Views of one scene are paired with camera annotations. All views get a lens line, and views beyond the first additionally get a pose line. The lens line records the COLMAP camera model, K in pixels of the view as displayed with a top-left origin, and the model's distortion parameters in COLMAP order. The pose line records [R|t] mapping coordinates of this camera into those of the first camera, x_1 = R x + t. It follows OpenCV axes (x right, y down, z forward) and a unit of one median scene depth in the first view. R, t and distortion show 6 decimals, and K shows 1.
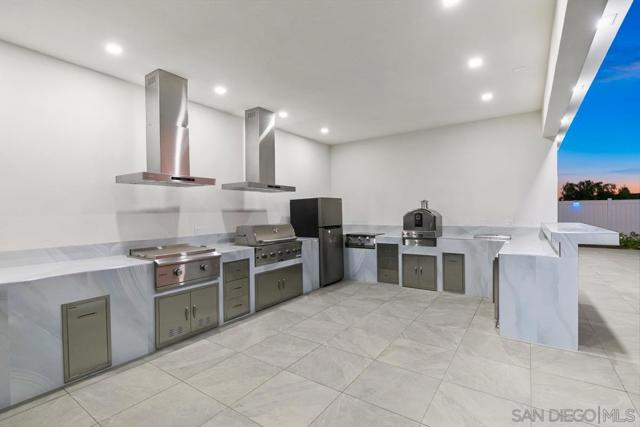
lens RADIAL K [[297.4, 0, 320.0], [0, 297.4, 213.5], [0, 0, 1]] dist [0.000895, 0.000031]
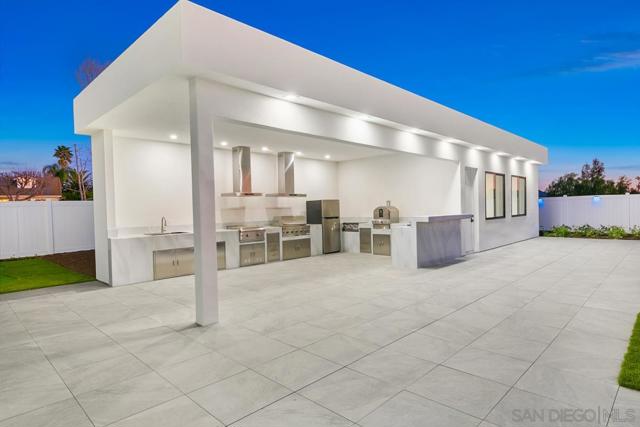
lens RADIAL K [[370.3, 0, 320.0], [0, 370.3, 213.5], [0, 0, 1]] dist [0.000496, 0.000089]
pose [[0.986241, -0.004059, -0.165265, 0.354474], [0.006249, 0.999899, 0.012736, -0.004087], [0.165197, -0.013593, 0.986167, -1.121912]]
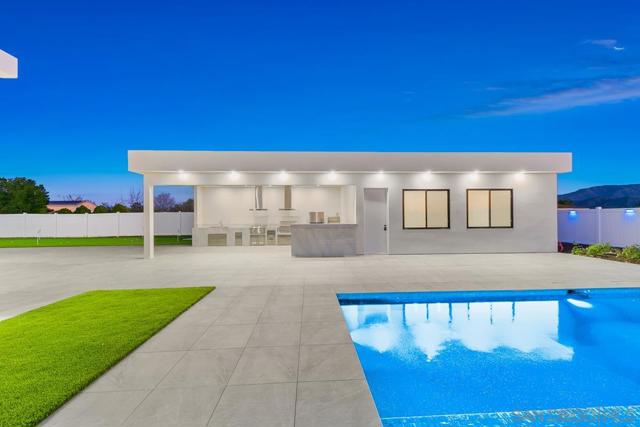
lens RADIAL K [[244.6, 0, 320.0], [0, 244.6, 213.5], [0, 0, 1]] dist [-0.000357, -0.000218]
pose [[0.611015, 0.006679, -0.791591, 1.979058], [-0.006858, 0.999972, 0.003143, -0.048765], [0.791589, 0.003509, 0.611043, -0.316169]]
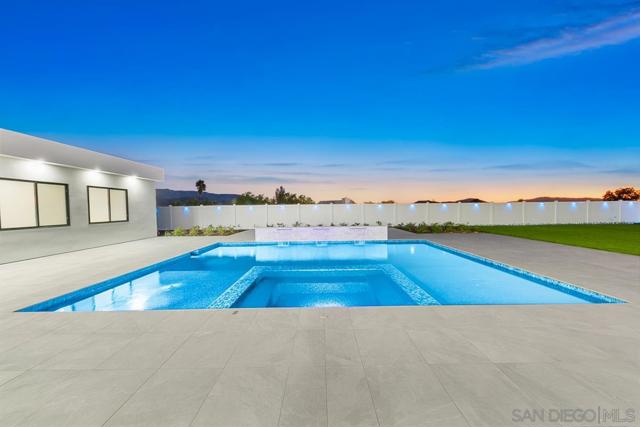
lens RADIAL K [[224.3, 0, 320.0], [0, 224.3, 213.5], [0, 0, 1]] dist [0.000288, 0.000006]
pose [[0.819887, -0.010854, 0.572422, 1.681118], [0.002842, 0.999885, 0.014889, -0.043063], [-0.572518, -0.010581, 0.819824, -0.728124]]
